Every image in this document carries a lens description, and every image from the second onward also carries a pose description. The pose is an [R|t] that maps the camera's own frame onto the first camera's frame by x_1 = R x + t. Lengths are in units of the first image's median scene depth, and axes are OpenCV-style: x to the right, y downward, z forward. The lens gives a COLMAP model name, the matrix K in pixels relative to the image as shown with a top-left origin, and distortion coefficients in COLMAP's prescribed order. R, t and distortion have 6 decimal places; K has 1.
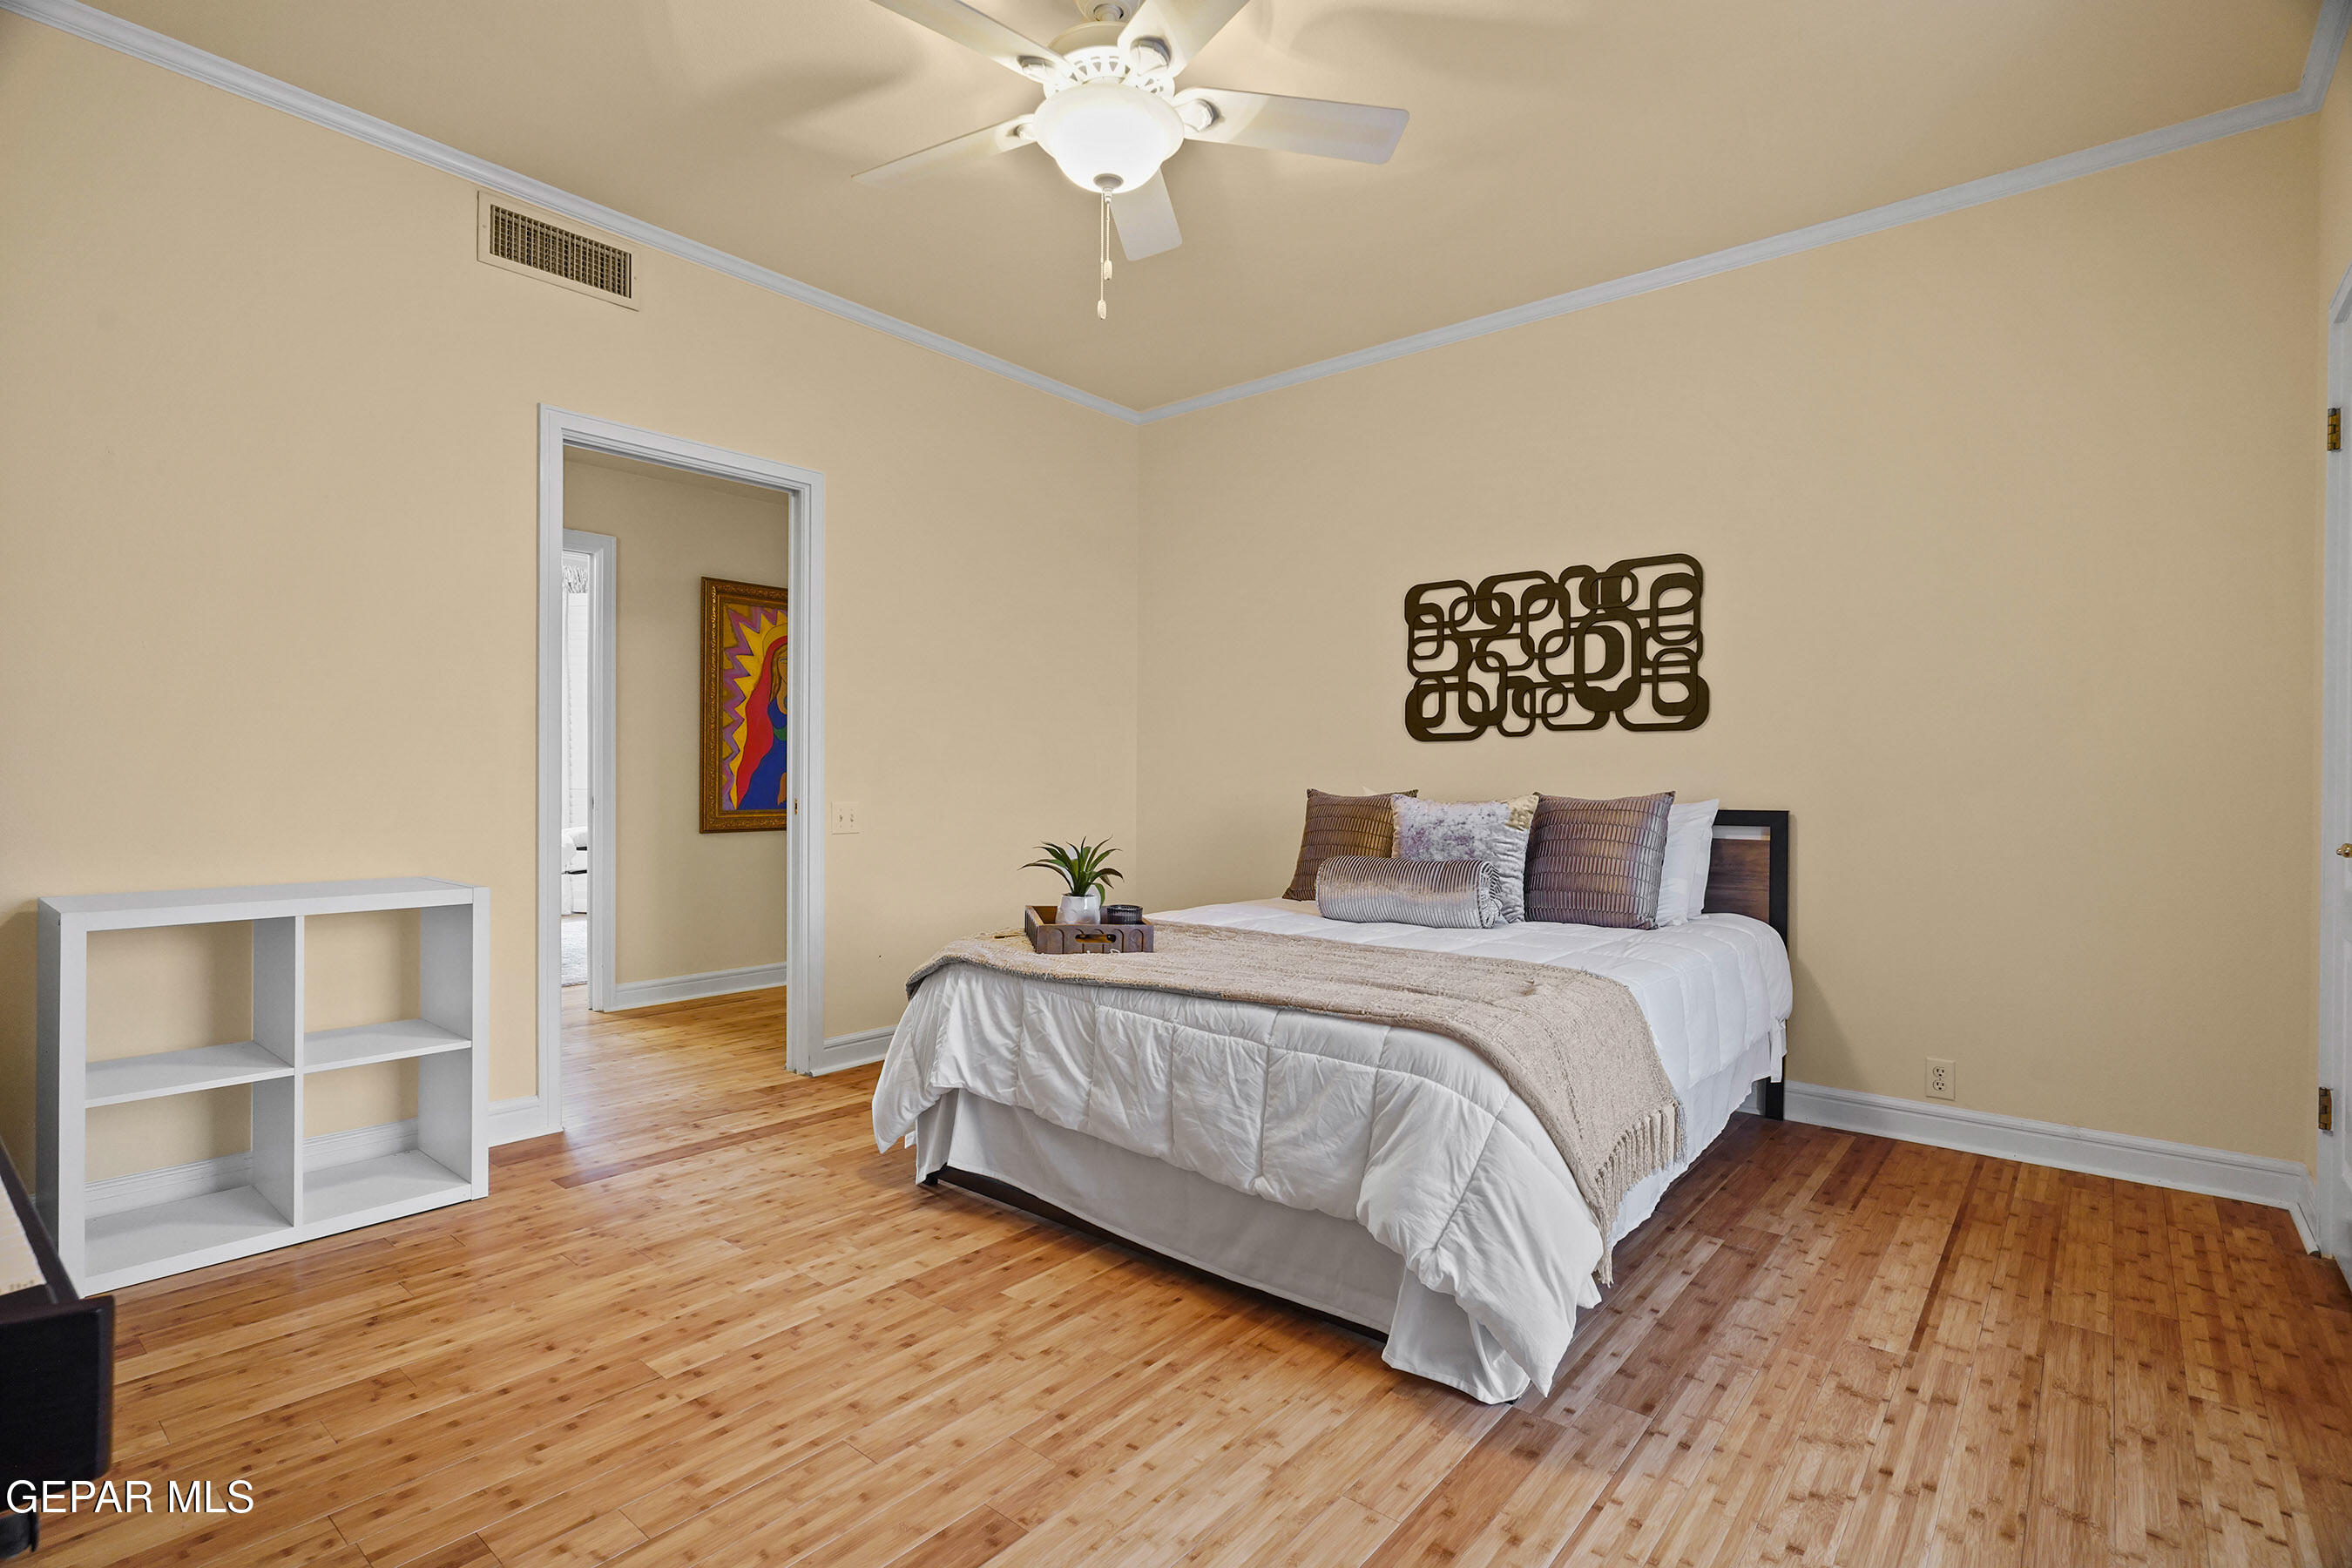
lens RADIAL K [[1125.2, 0, 1177.2], [0, 1125.2, 779.6], [0, 0, 1]] dist [-0.006328, 0.002787]
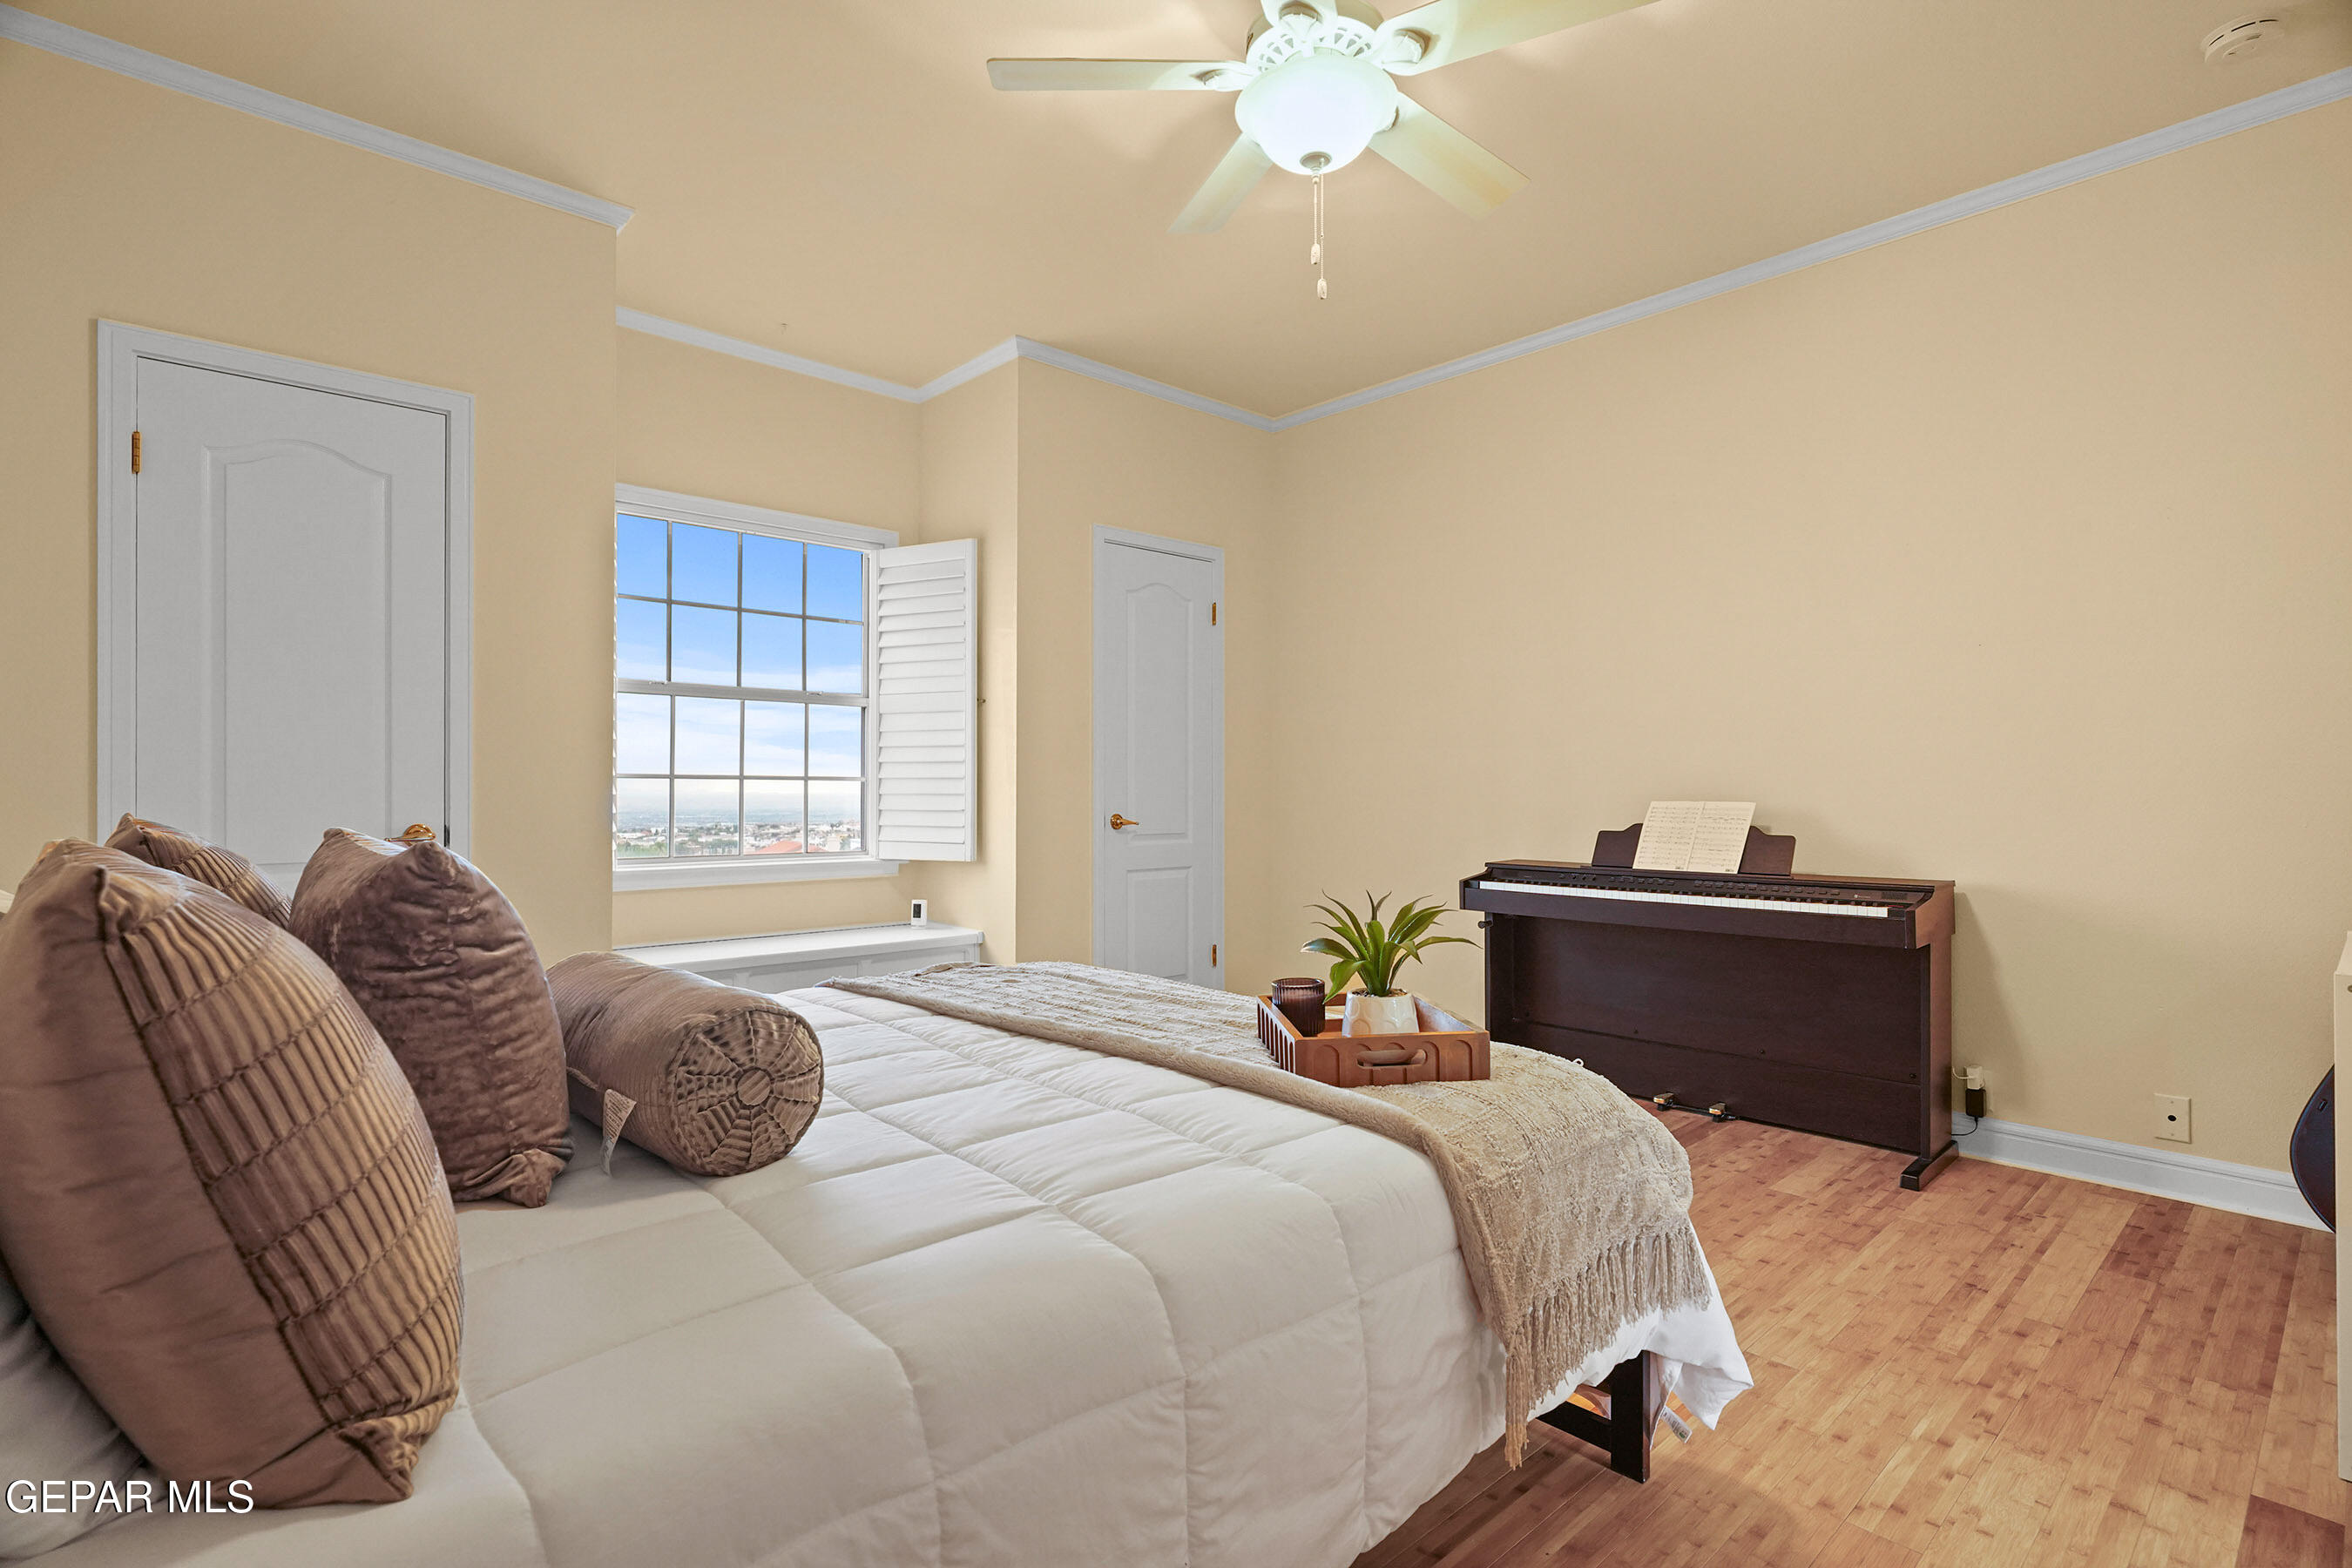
lens RADIAL K [[1125.2, 0, 1175.1], [0, 1125.2, 783.5], [0, 0, 1]] dist [-0.006328, 0.002787]
pose [[-0.991340, -0.001126, 0.131319, -0.074749], [-0.001307, 0.999998, -0.001292, -0.009539], [-0.131317, -0.001453, -0.991339, 2.053805]]
